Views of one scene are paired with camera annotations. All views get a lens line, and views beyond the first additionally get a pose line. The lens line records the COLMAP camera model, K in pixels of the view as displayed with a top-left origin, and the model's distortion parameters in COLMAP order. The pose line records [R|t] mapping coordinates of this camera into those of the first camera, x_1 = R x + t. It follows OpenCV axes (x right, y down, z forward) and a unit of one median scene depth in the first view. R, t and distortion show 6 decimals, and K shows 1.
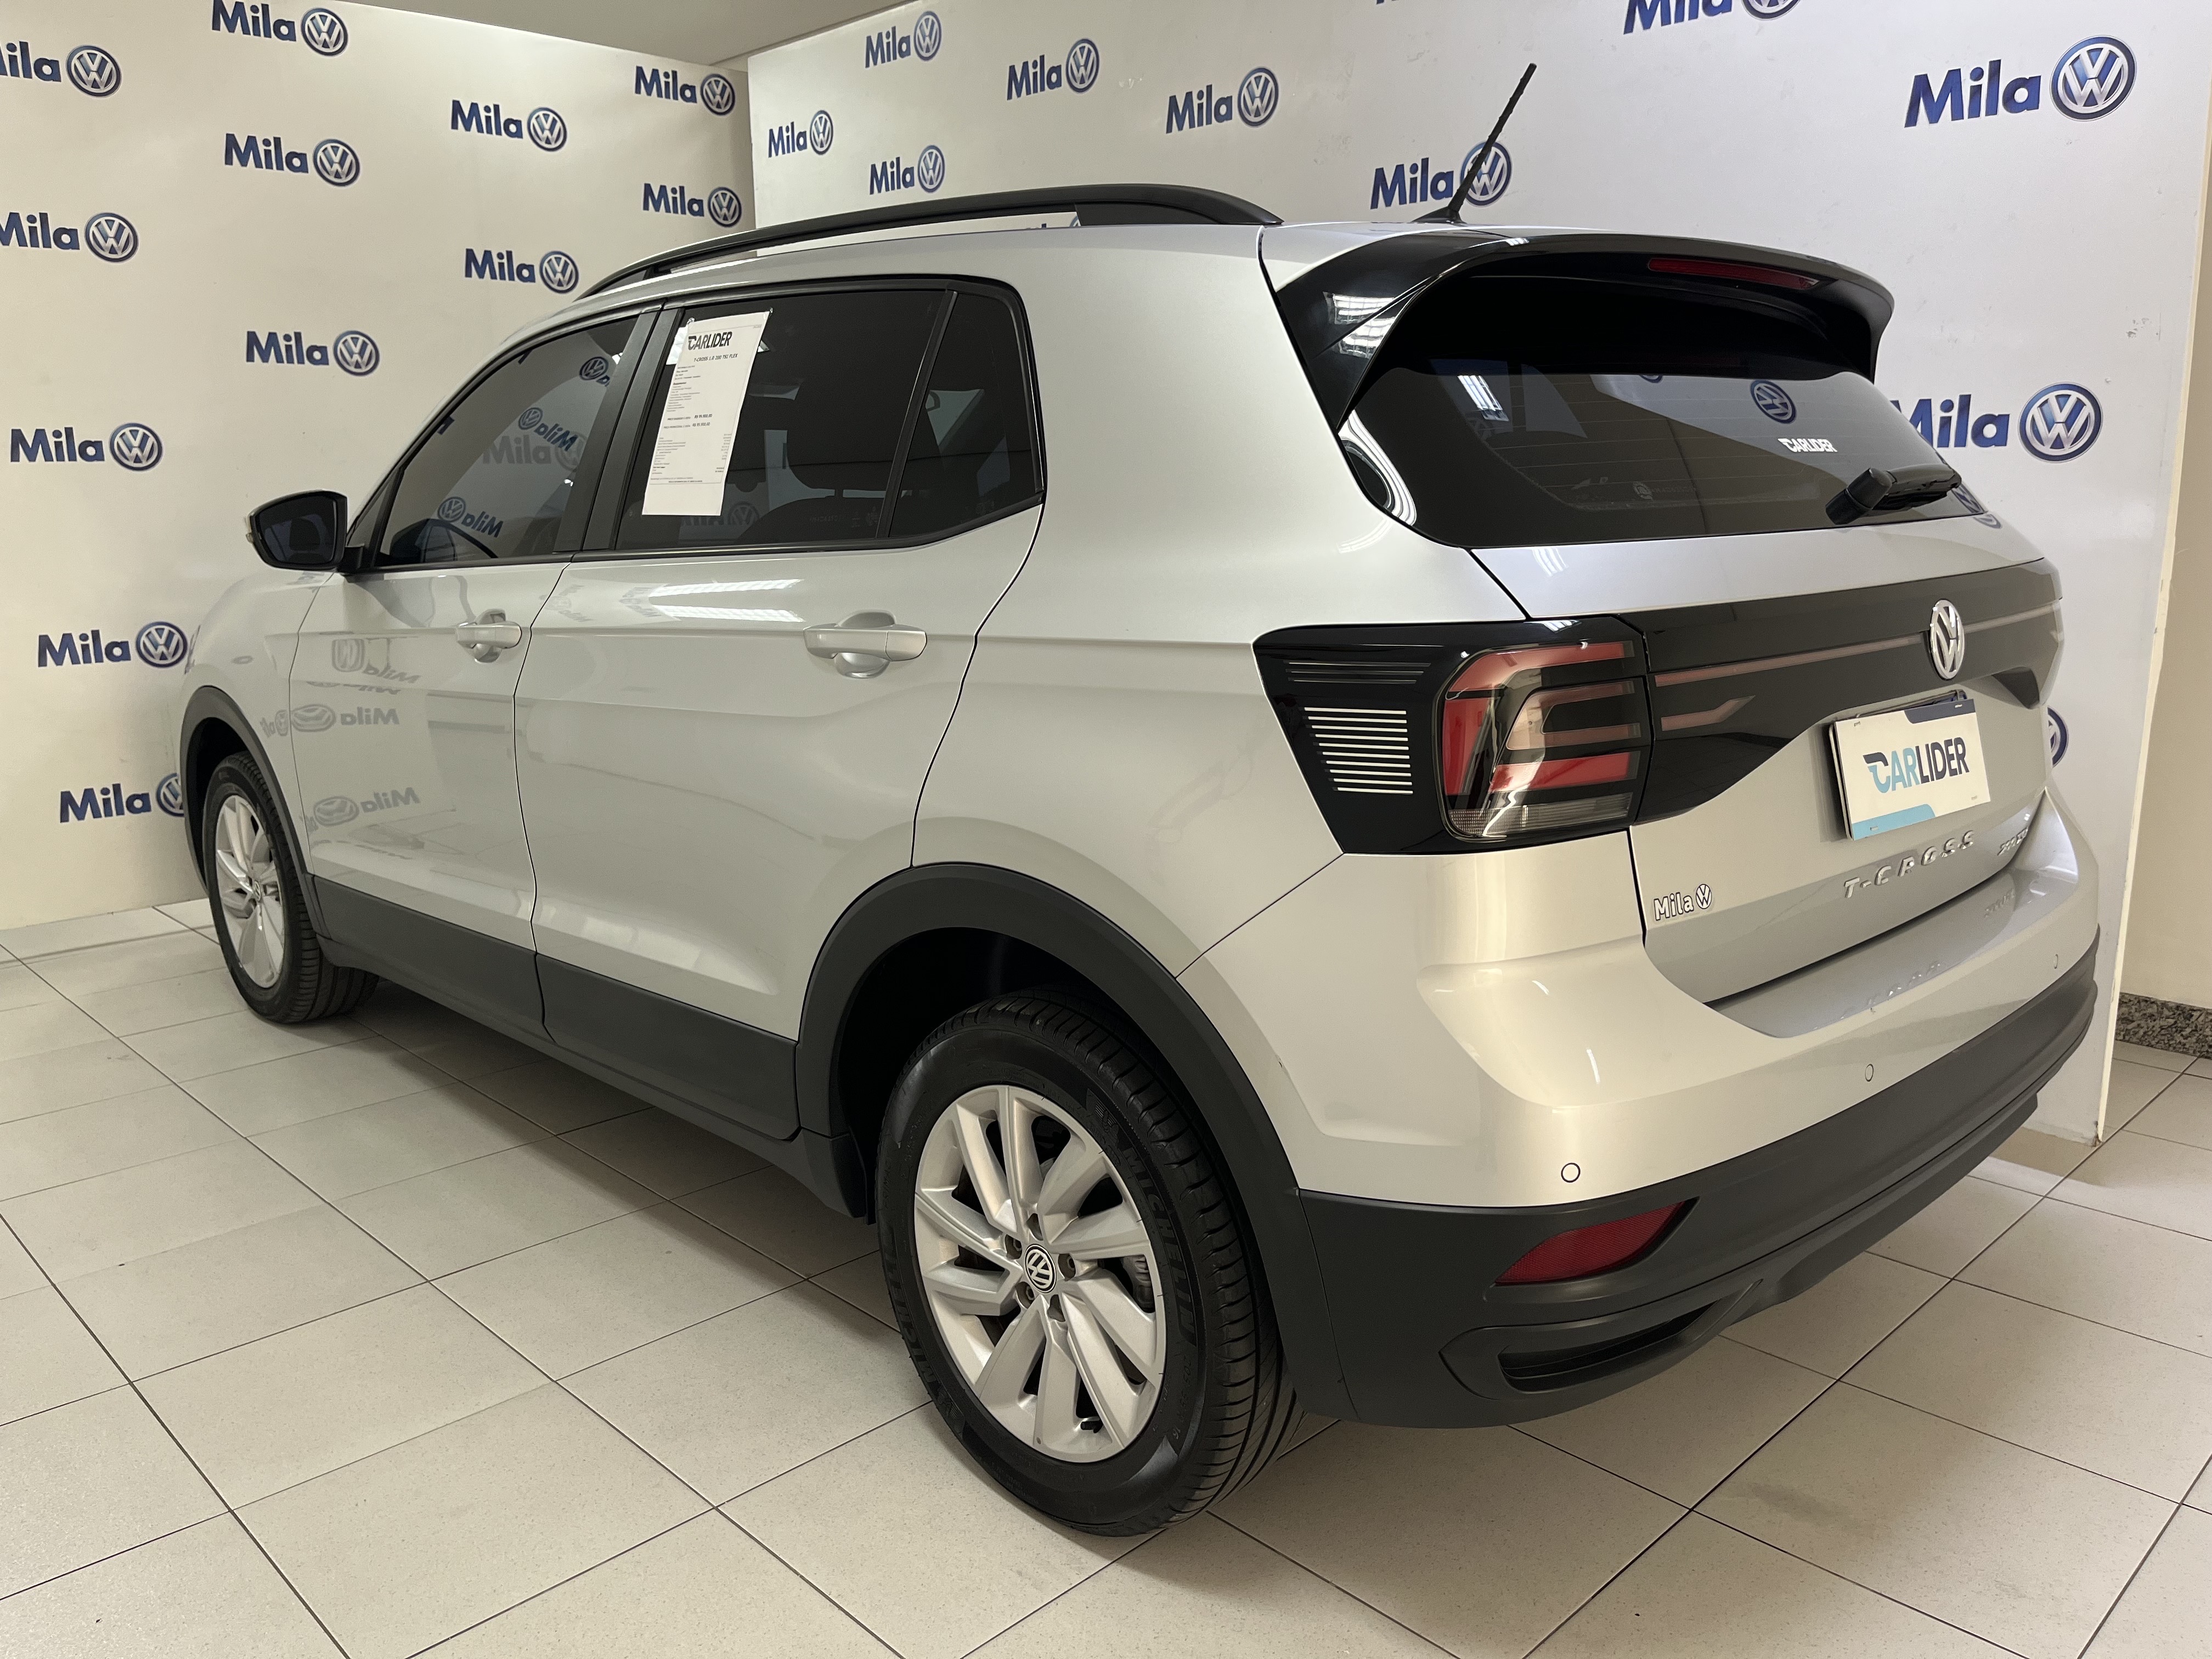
lens RADIAL K [[1680.0, 0, 1098.5], [0, 1680.0, 838.8], [0, 0, 1]] dist [-0.009947, 0.000862]
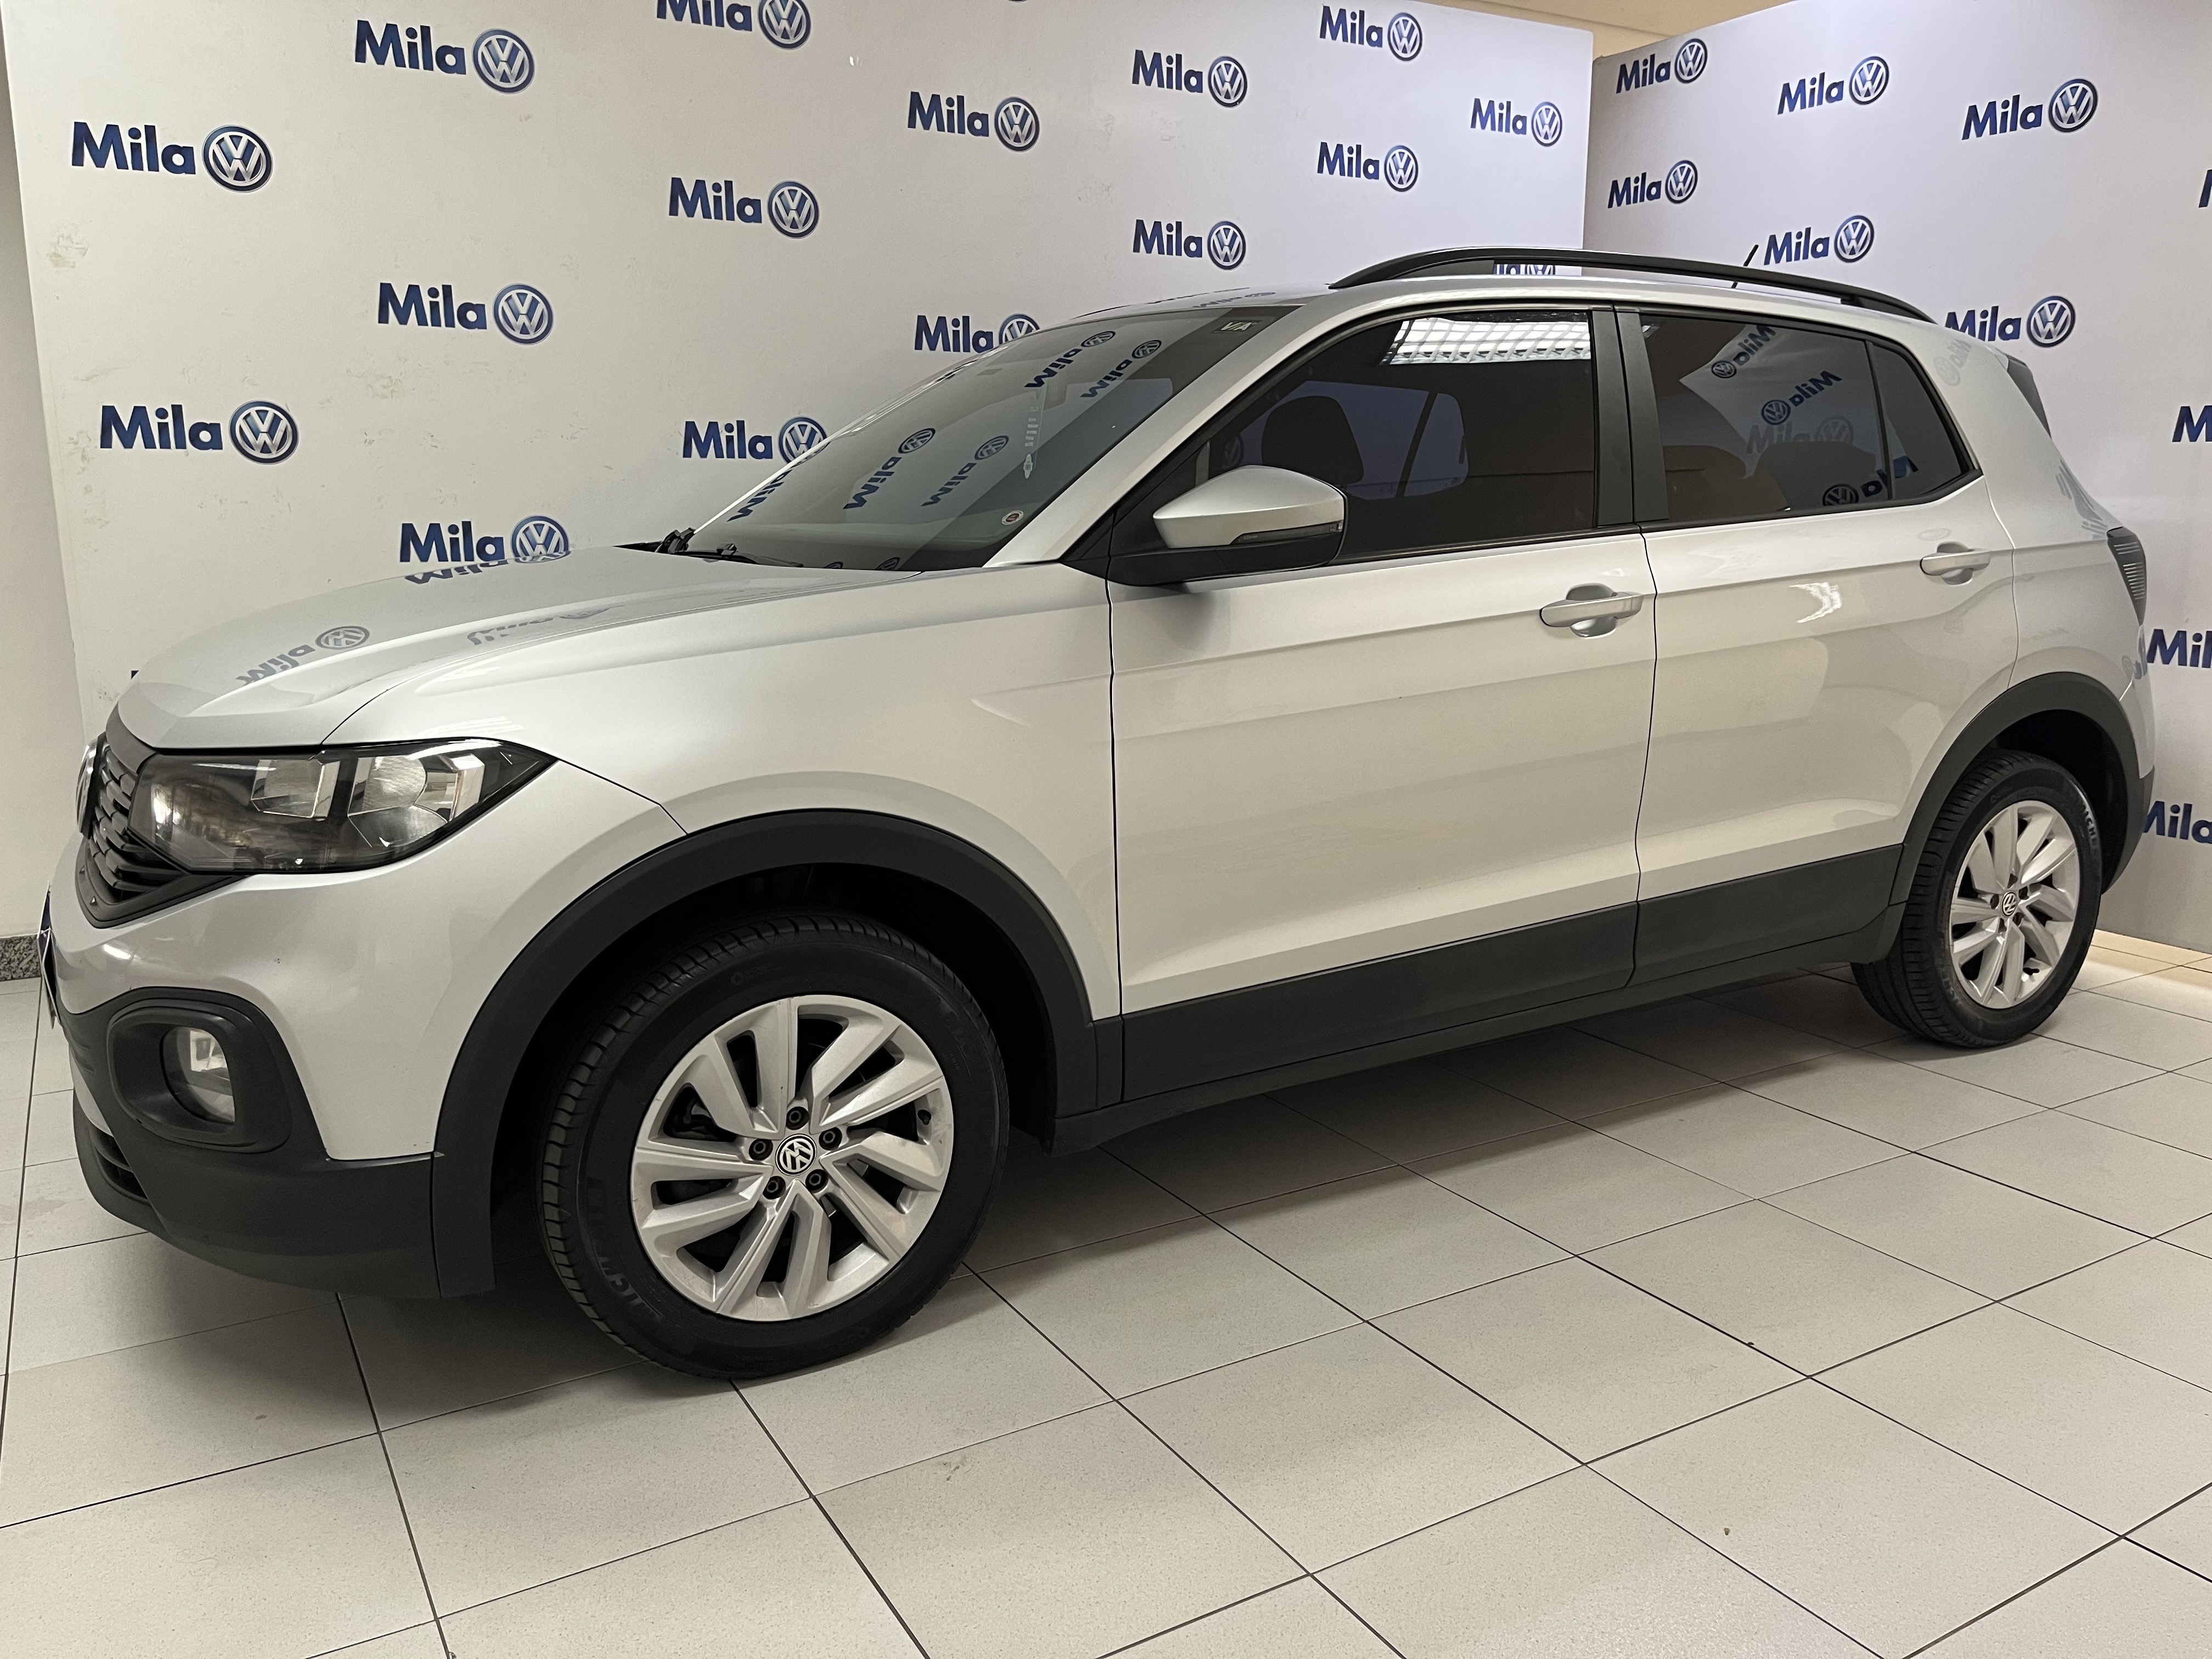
lens RADIAL K [[1680.0, 0, 1108.6], [0, 1680.0, 829.5], [0, 0, 1]] dist [-0.009947, 0.000862]
pose [[0.240142, -0.090461, 0.966514, -1.018161], [0.087651, 0.993602, 0.071218, -0.017274], [-0.966773, 0.067613, 0.246534, 0.507536]]
